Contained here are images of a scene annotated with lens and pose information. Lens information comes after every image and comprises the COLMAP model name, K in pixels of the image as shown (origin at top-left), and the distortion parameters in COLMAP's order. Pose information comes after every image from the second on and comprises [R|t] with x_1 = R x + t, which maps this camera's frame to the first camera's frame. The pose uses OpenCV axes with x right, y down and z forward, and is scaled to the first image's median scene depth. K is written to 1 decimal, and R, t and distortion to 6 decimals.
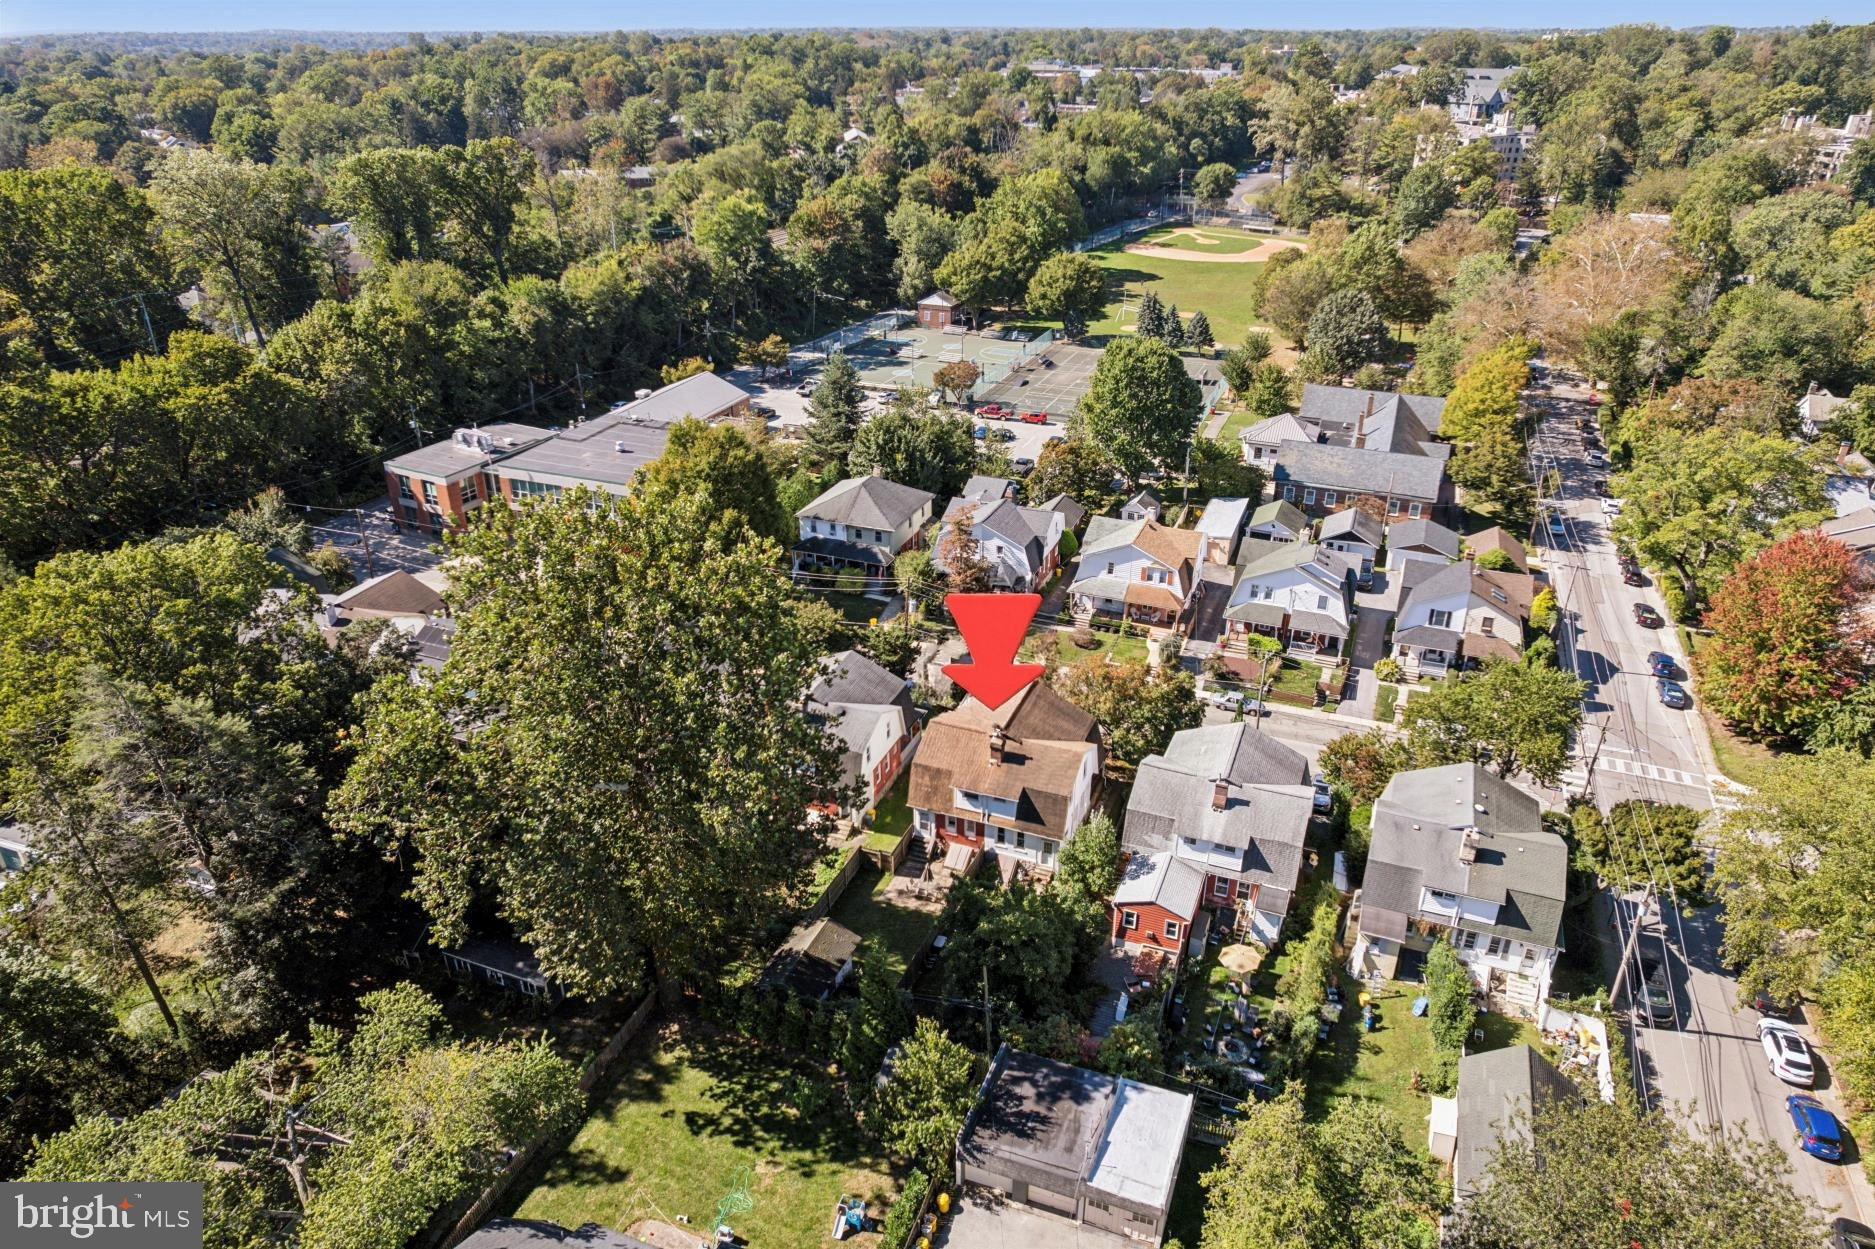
lens RADIAL K [[1233.5, 0, 937.5], [0, 1233.5, 624.5], [0, 0, 1]] dist [-0.038321, 0.047061]
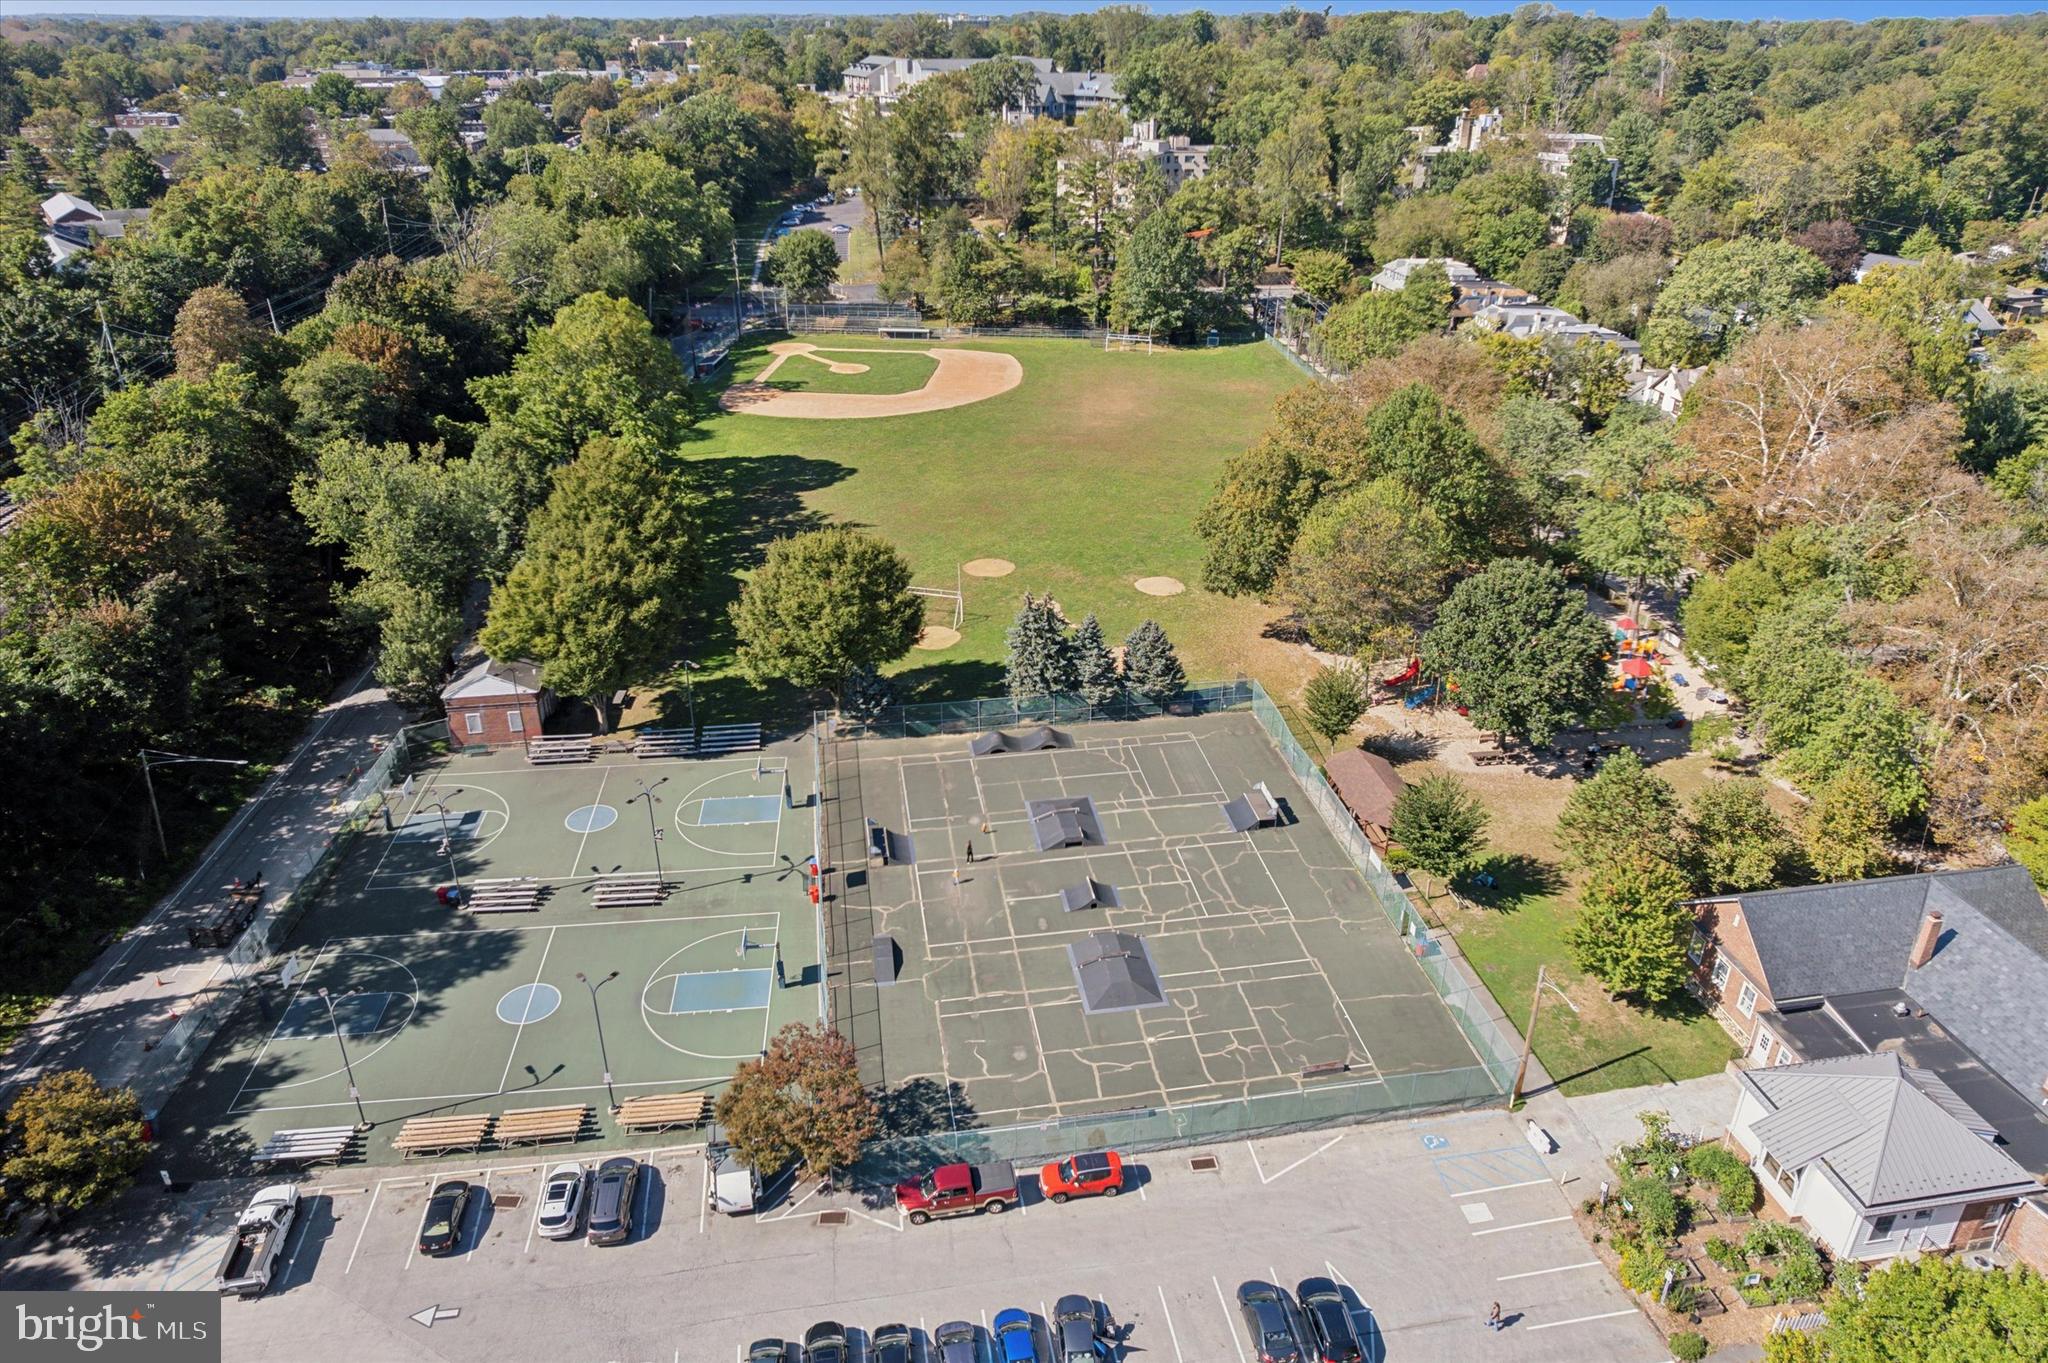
lens RADIAL K [[1347.3, 0, 1024.0], [0, 1347.3, 681.5], [0, 0, 1]] dist [-0.038321, 0.047061]
pose [[0.854823, -0.234453, 0.462936, -0.044196], [0.230901, 0.970784, 0.065287, -0.202477], [-0.464718, 0.051083, 0.883984, 0.428231]]
